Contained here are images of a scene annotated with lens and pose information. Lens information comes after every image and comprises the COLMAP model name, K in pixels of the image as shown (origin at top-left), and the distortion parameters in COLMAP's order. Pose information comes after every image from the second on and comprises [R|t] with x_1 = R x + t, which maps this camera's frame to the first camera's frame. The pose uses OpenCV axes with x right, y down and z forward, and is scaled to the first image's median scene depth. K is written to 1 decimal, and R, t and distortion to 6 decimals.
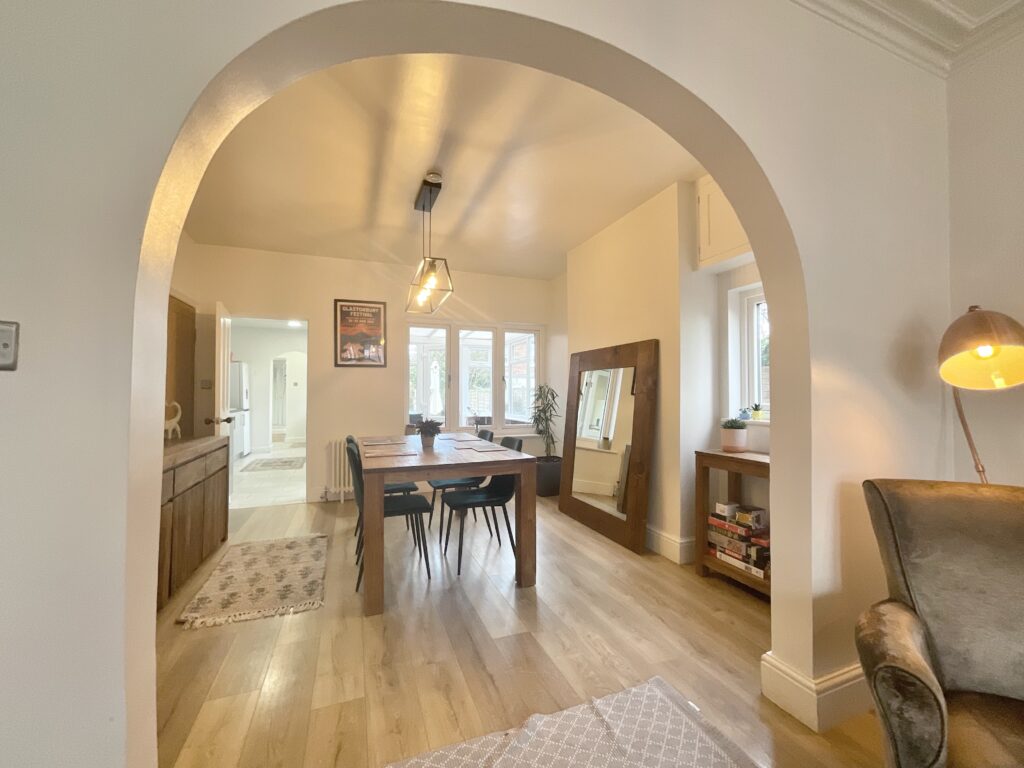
lens RADIAL K [[416.7, 0, 507.7], [0, 416.7, 389.2], [0, 0, 1]] dist [-0.001172, -0.000218]
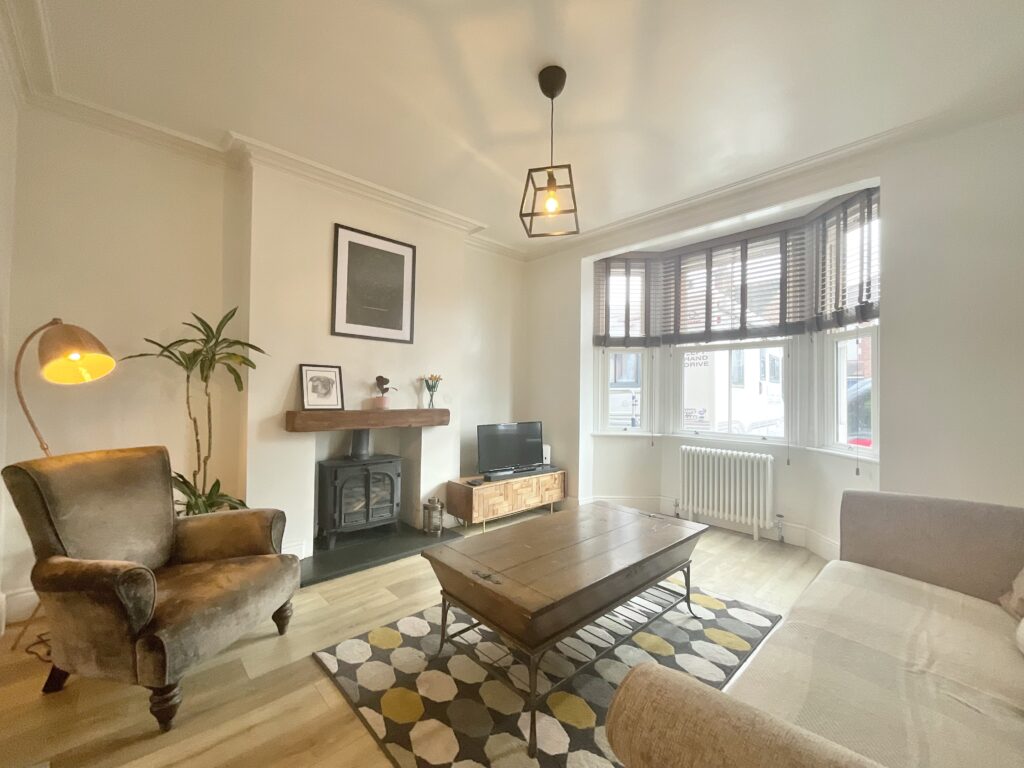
lens RADIAL K [[416.7, 0, 507.7], [0, 416.7, 389.2], [0, 0, 1]] dist [-0.001172, -0.000218]
pose [[-0.380353, 0.005523, 0.924825, -0.708845], [-0.026668, 0.999501, -0.016936, 0.001529], [-0.924457, -0.031105, -0.380016, 0.232559]]
